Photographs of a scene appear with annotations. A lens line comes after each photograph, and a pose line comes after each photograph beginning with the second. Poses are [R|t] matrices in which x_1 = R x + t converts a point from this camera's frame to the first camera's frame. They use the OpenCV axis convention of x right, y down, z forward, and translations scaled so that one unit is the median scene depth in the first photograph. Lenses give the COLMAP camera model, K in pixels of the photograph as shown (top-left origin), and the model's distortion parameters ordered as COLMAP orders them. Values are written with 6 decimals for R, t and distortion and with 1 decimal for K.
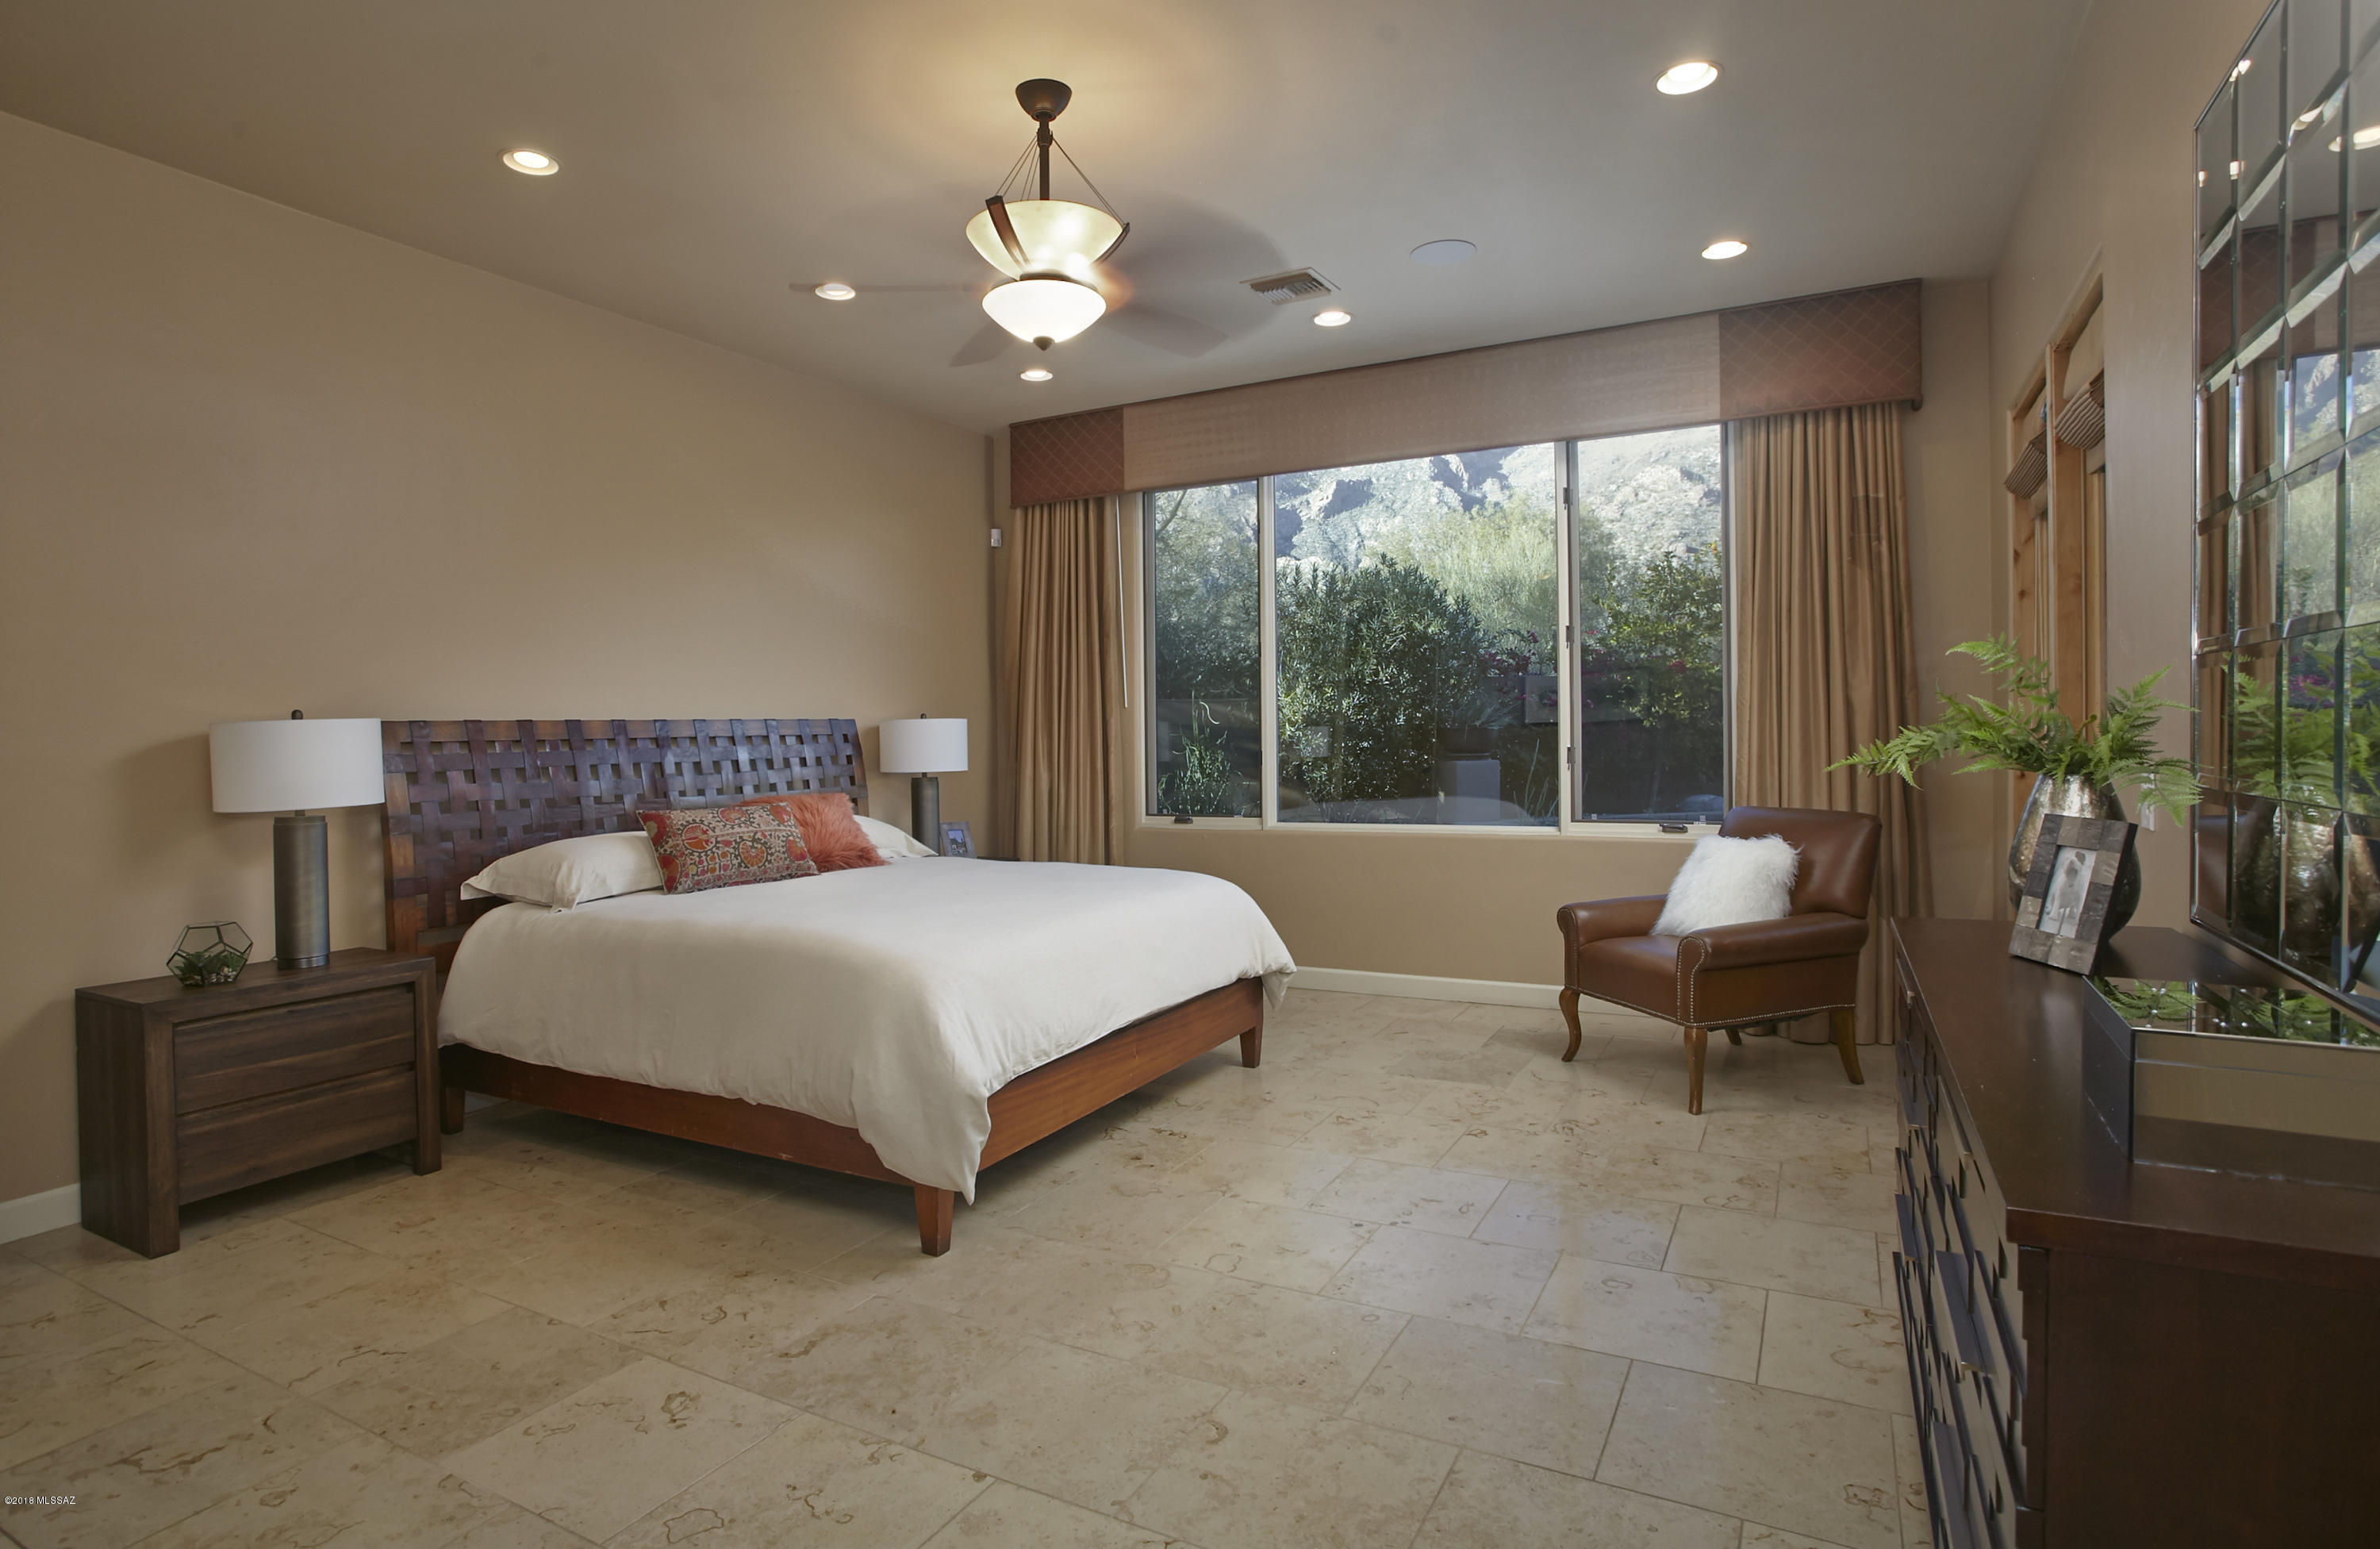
lens RADIAL K [[1223.2, 0, 1190.0], [0, 1223.2, 774.5], [0, 0, 1]] dist [-0.000234, -0.000014]
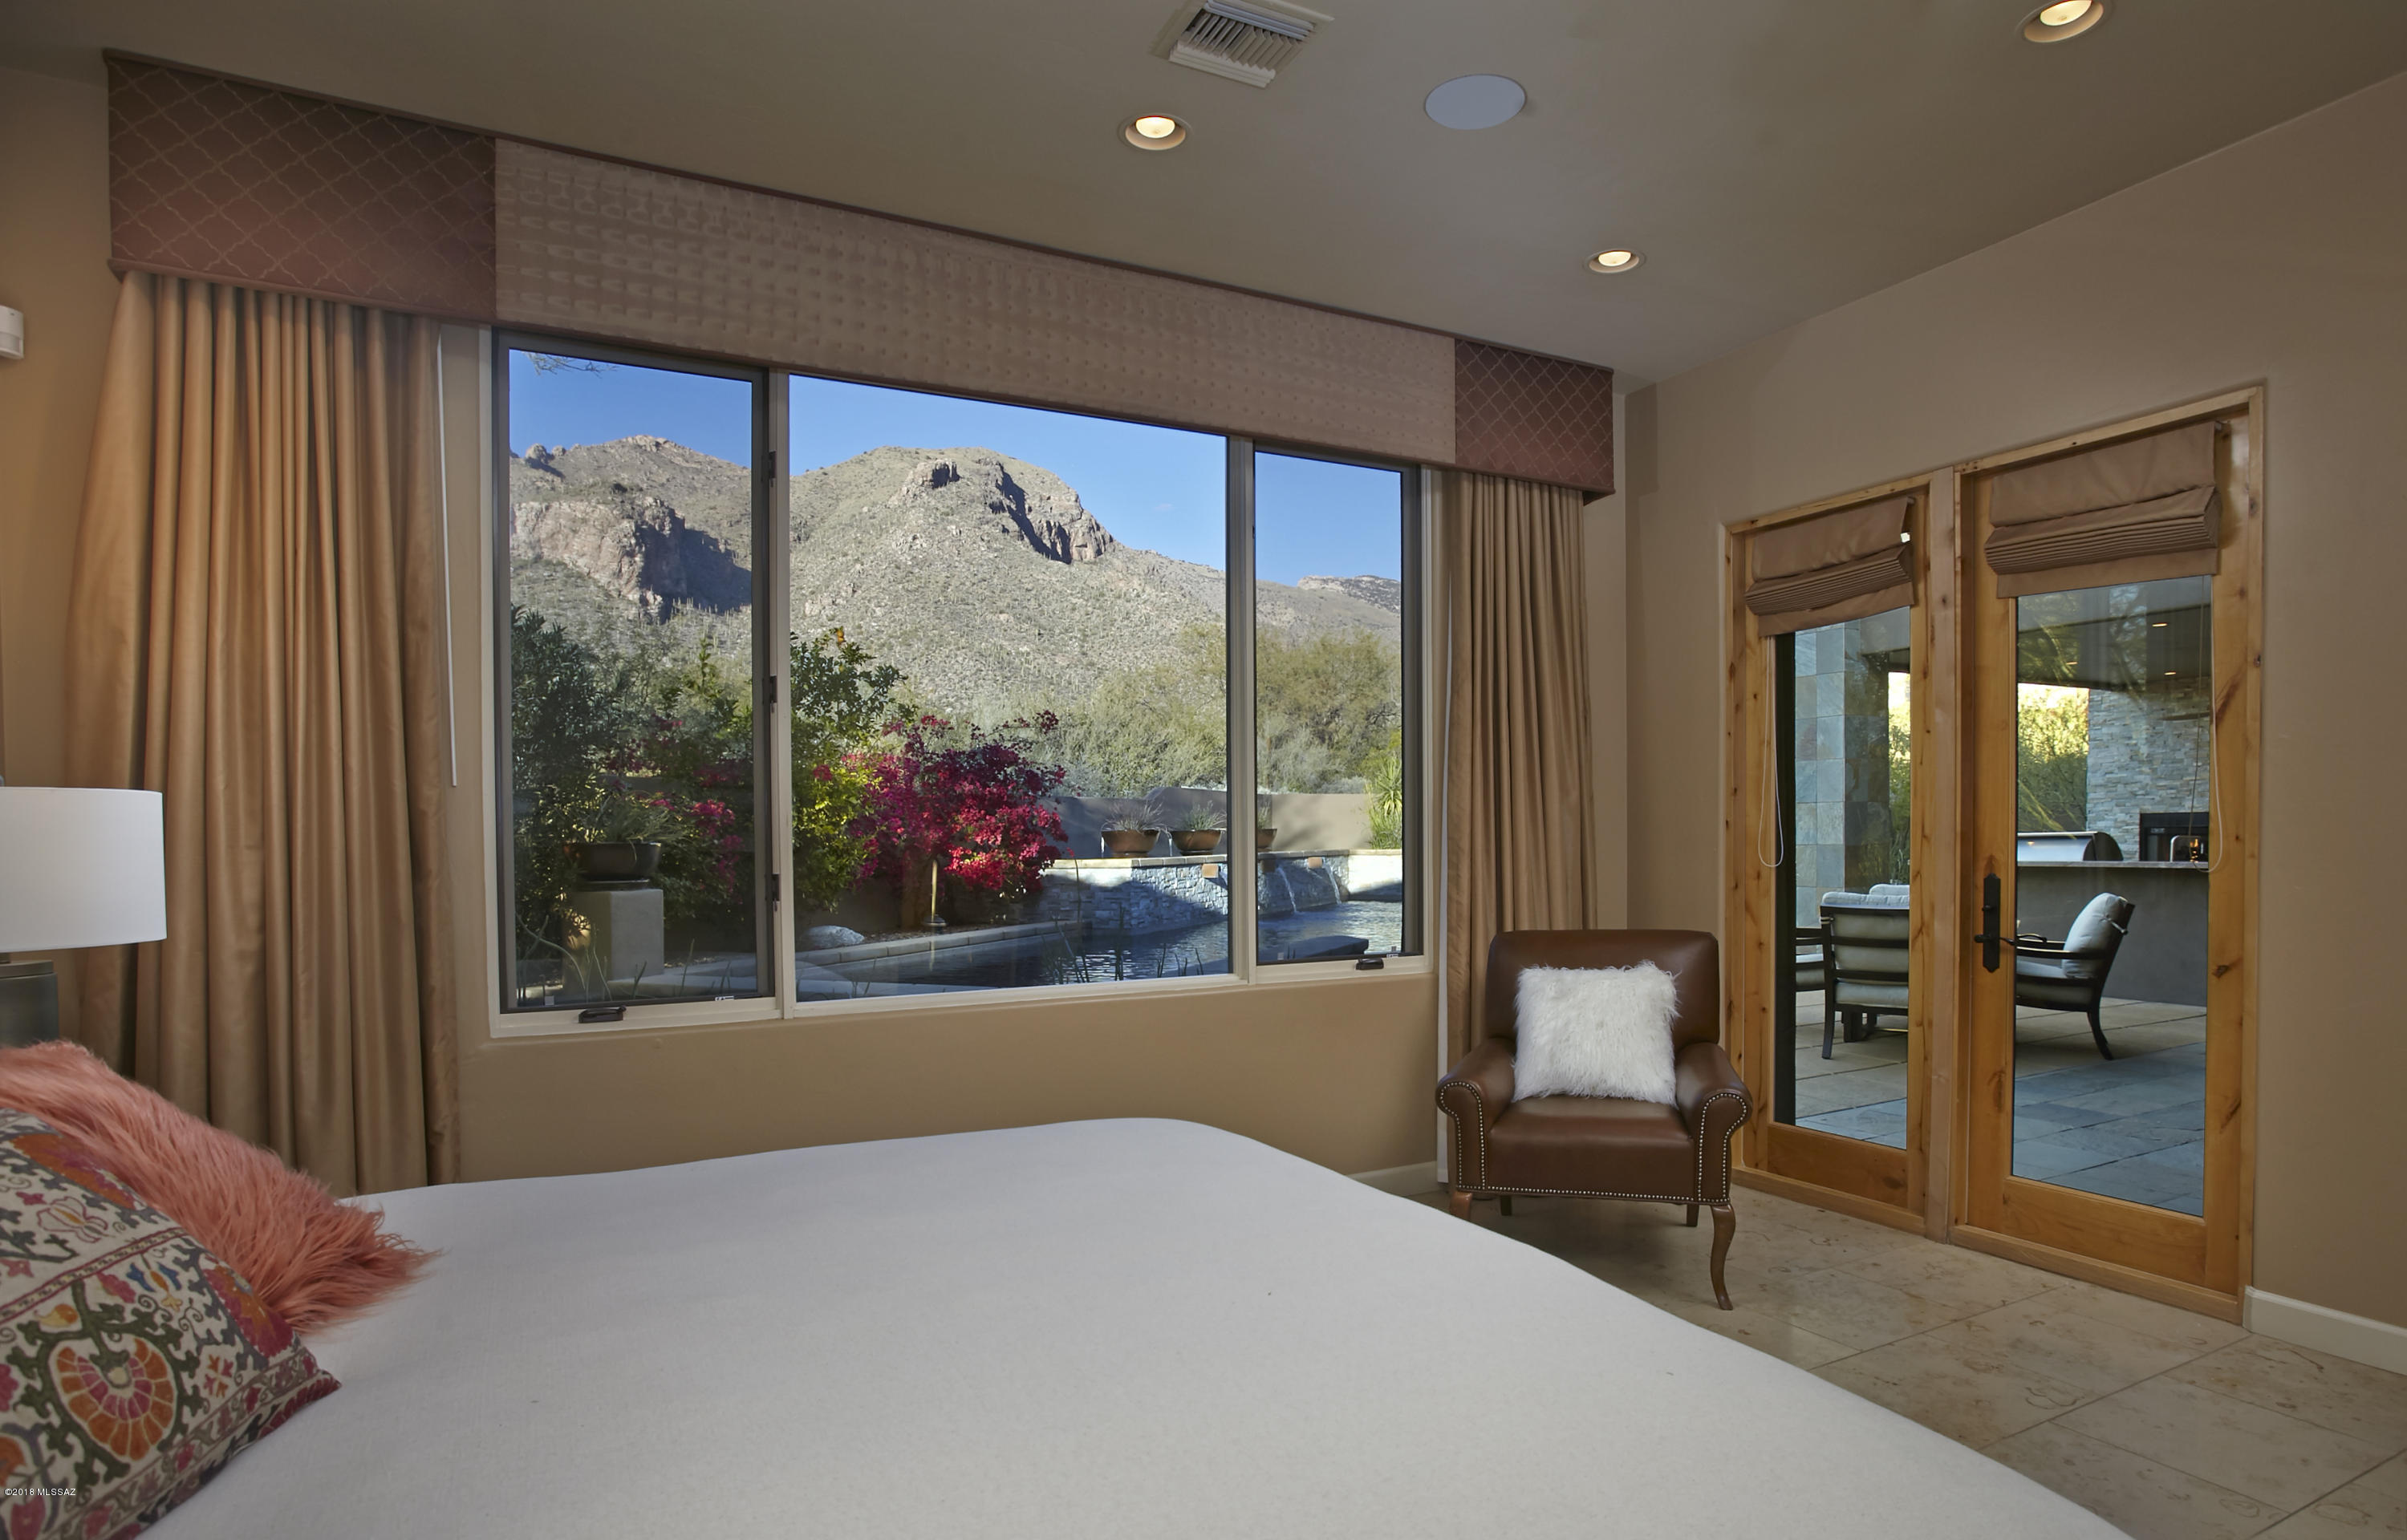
lens RADIAL K [[1260.8, 0, 1203.8], [0, 1260.8, 888.1], [0, 0, 1]] dist [-0.000274, -0.000021]
pose [[0.570566, -0.029679, 0.820716, -0.306673], [0.039553, 0.999180, 0.008635, -0.010500], [-0.820299, 0.027535, 0.571272, 0.524125]]
